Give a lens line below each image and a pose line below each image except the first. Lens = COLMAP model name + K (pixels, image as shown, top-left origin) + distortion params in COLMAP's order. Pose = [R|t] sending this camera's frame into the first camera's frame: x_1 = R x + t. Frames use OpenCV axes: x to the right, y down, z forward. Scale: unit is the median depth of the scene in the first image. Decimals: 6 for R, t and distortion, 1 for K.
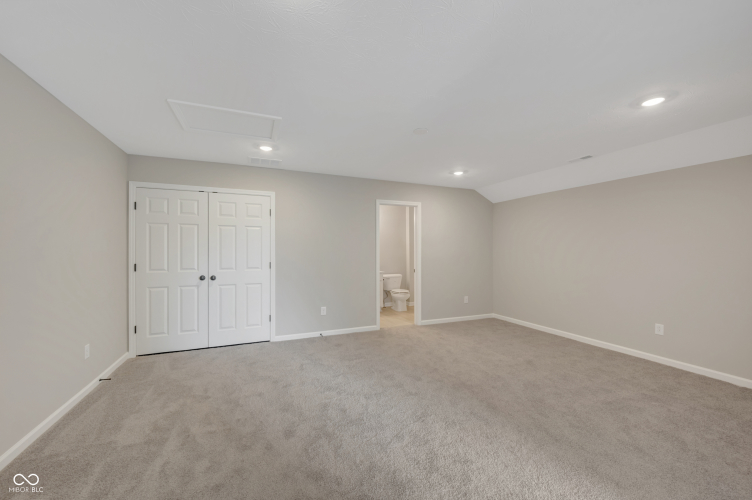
lens RADIAL K [[299.1, 0, 377.0], [0, 299.1, 247.7], [0, 0, 1]] dist [-0.000209, 0.000001]
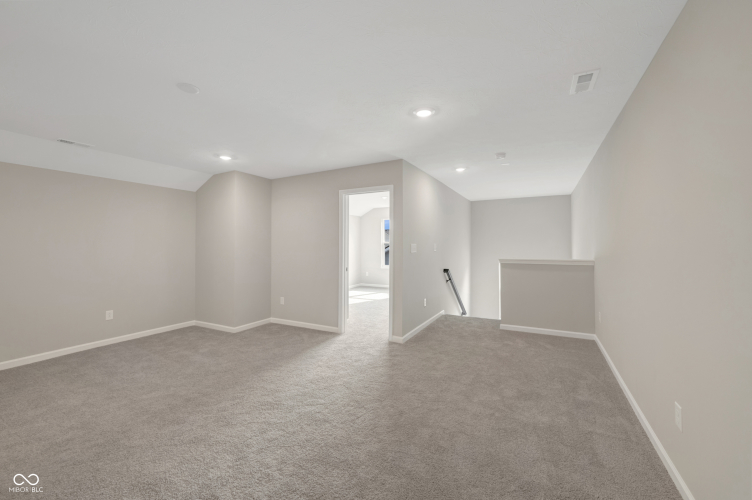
lens RADIAL K [[299.1, 0, 377.0], [0, 299.1, 247.7], [0, 0, 1]] dist [-0.000209, 0.000001]
pose [[-0.624571, -0.002789, 0.780963, -0.769836], [-0.002636, 0.999995, 0.001463, 0.009320], [-0.780964, -0.001144, -0.624576, 1.167723]]
